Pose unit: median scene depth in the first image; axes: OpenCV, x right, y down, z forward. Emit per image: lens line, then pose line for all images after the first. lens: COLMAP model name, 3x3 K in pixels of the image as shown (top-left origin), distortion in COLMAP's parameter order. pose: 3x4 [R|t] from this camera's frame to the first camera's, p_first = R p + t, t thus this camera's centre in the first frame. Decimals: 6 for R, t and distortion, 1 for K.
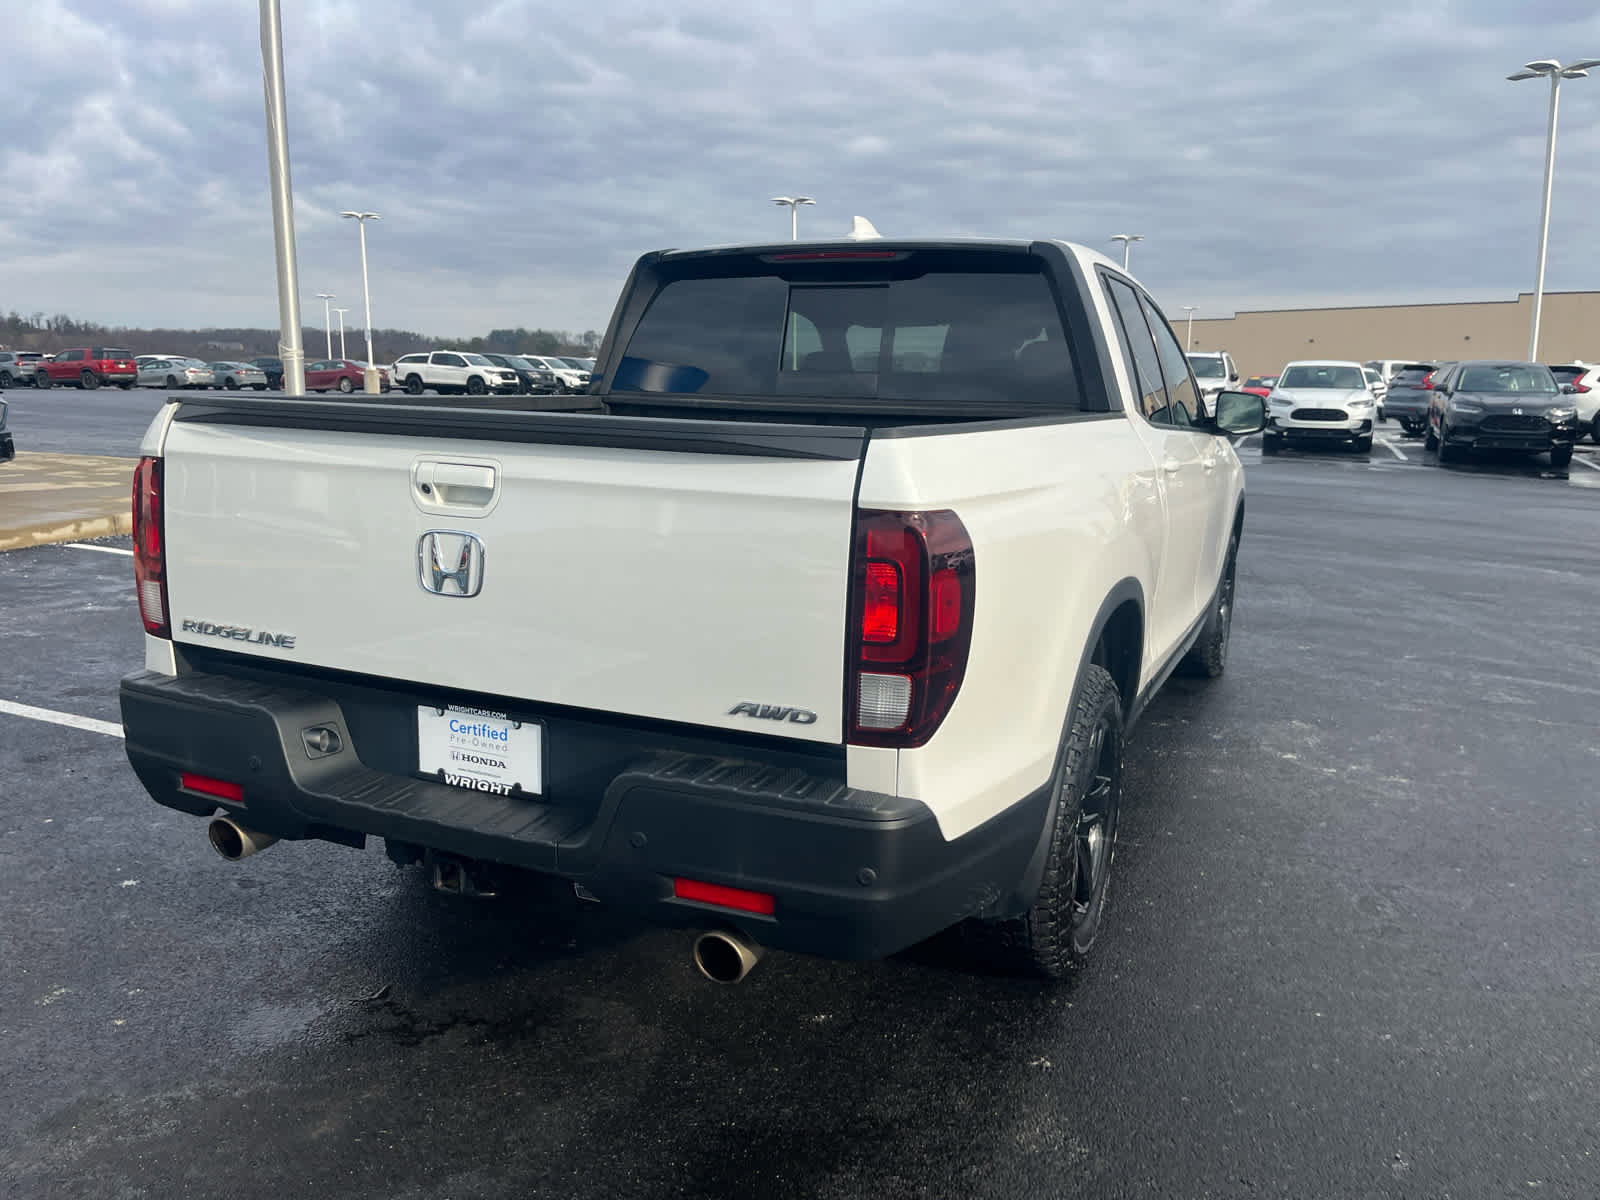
lens RADIAL K [[1217.3, 0, 810.0], [0, 1217.3, 595.4], [0, 0, 1]] dist [0.069429, -0.093602]
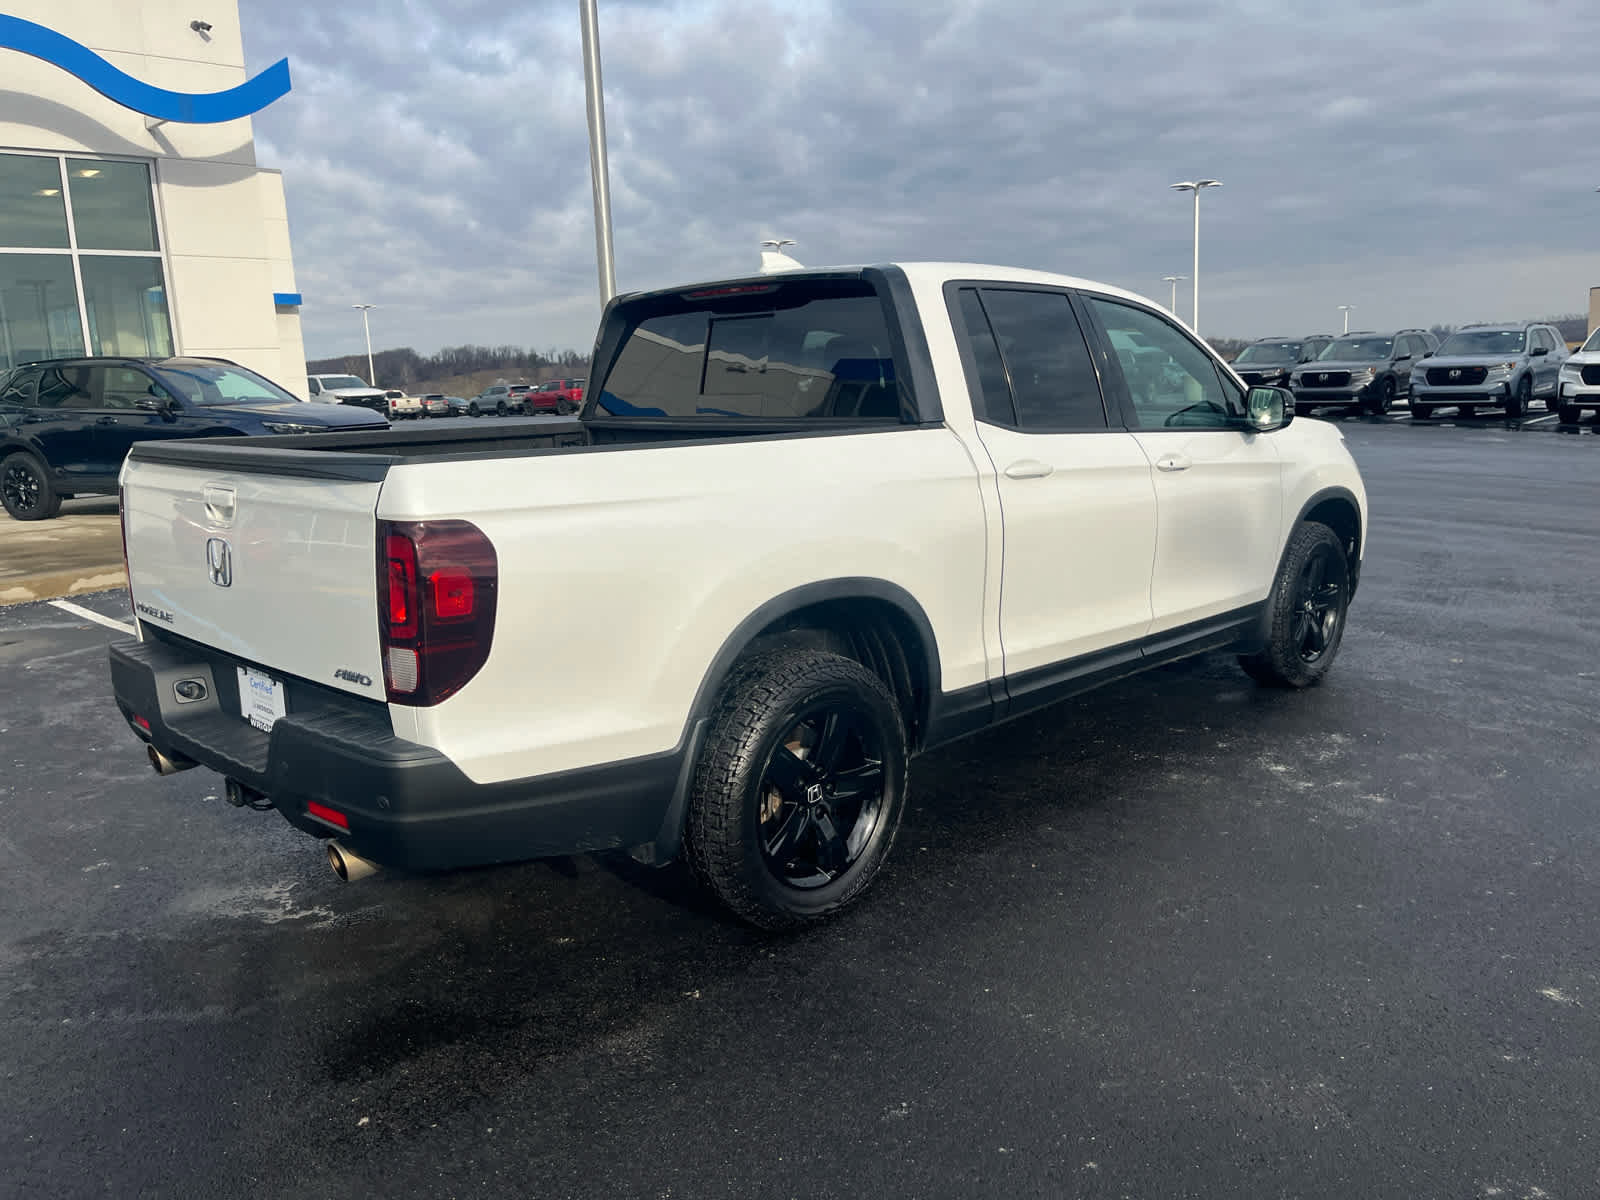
lens RADIAL K [[1217.3, 0, 799.2], [0, 1217.3, 594.5], [0, 0, 1]] dist [0.069429, -0.093602]
pose [[0.934903, 0.012254, -0.354692, 0.685246], [-0.012990, 0.999916, 0.000306, 0.001553], [0.354666, 0.004321, 0.934983, -0.045652]]
